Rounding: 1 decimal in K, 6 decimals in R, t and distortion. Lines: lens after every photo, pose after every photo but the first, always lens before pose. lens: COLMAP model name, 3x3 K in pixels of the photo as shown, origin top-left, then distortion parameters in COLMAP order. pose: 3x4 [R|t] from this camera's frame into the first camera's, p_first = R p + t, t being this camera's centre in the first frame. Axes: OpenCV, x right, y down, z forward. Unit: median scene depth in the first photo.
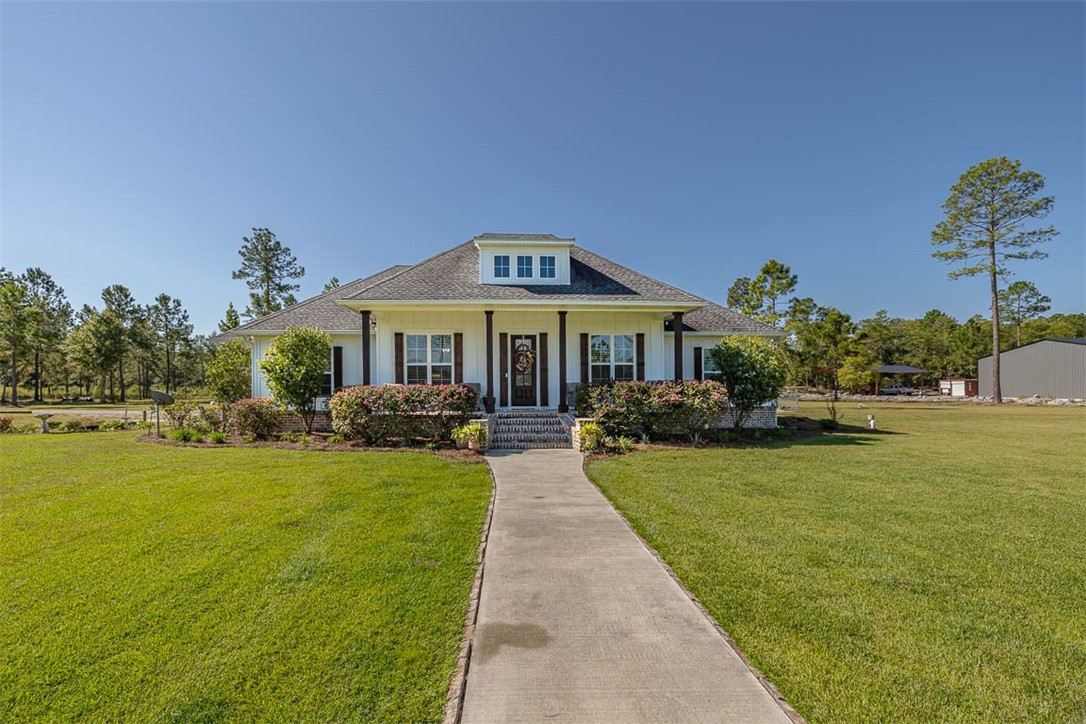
lens RADIAL K [[463.6, 0, 539.7], [0, 463.6, 386.8], [0, 0, 1]] dist [0.000689, -0.000164]
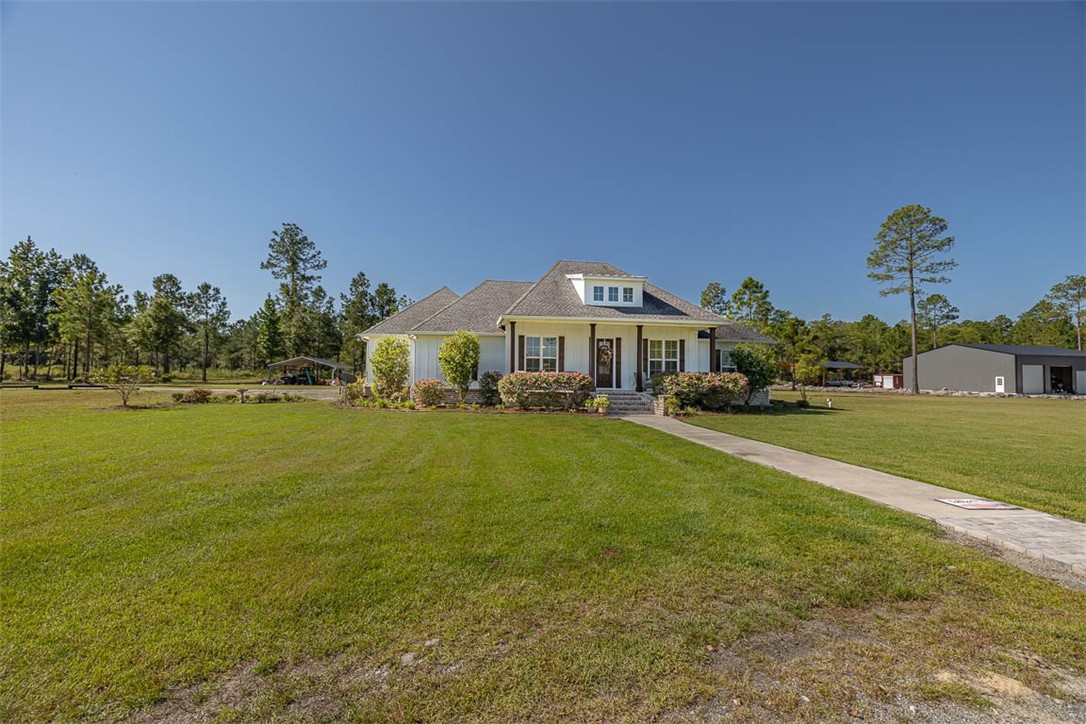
lens RADIAL K [[459.1, 0, 543.0], [0, 459.1, 362.0], [0, 0, 1]] dist [0.000165, 0.000240]
pose [[0.996011, 0.020325, 0.086886, -0.146097], [-0.017958, 0.999448, -0.027946, 0.001856], [-0.087406, 0.026274, 0.995826, -0.171105]]
